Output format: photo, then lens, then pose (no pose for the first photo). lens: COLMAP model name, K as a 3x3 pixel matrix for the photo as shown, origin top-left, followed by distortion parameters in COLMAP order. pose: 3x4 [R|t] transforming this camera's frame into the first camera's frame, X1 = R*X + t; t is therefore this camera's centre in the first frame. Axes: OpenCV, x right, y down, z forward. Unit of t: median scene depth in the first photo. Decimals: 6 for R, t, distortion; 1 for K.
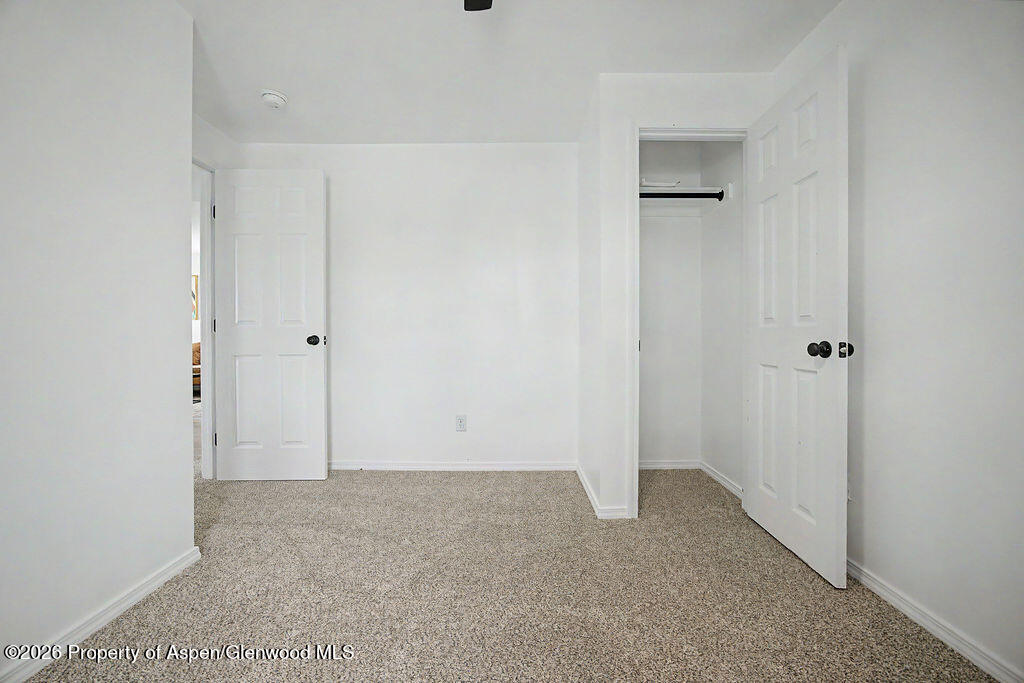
lens RADIAL K [[397.3, 0, 513.3], [0, 397.3, 333.8], [0, 0, 1]] dist [-0.000064, 0.000020]
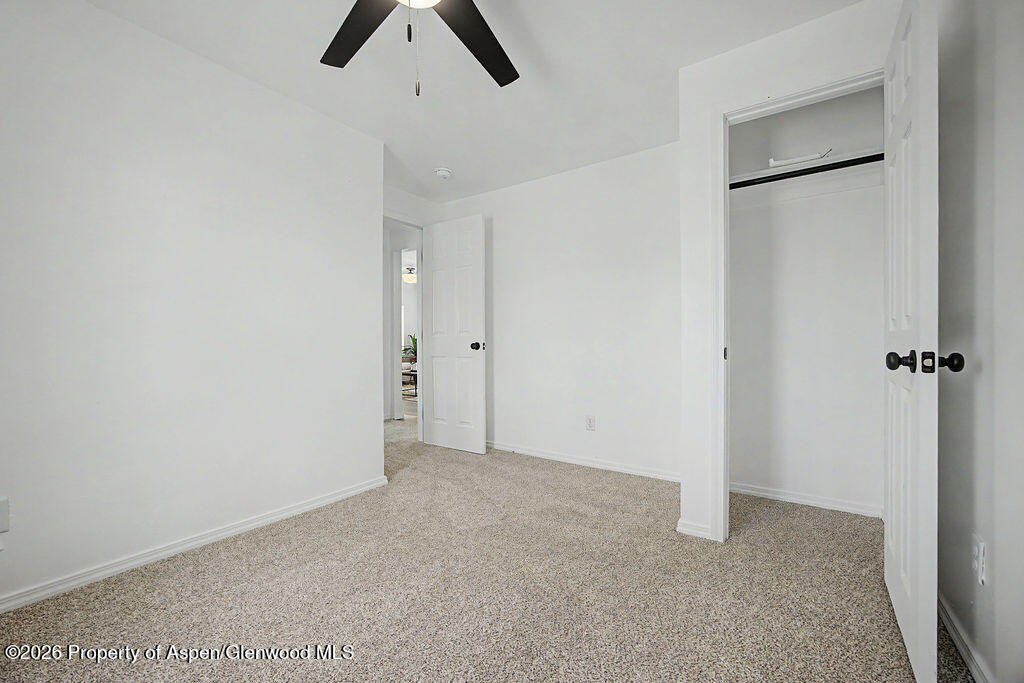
lens RADIAL K [[400.5, 0, 515.2], [0, 400.5, 341.4], [0, 0, 1]] dist [0.002850, 0.000312]
pose [[0.829154, -0.003157, -0.559012, 0.390528], [0.005445, 0.999982, 0.002428, -0.002642], [0.558994, -0.005057, 0.829156, -0.025664]]
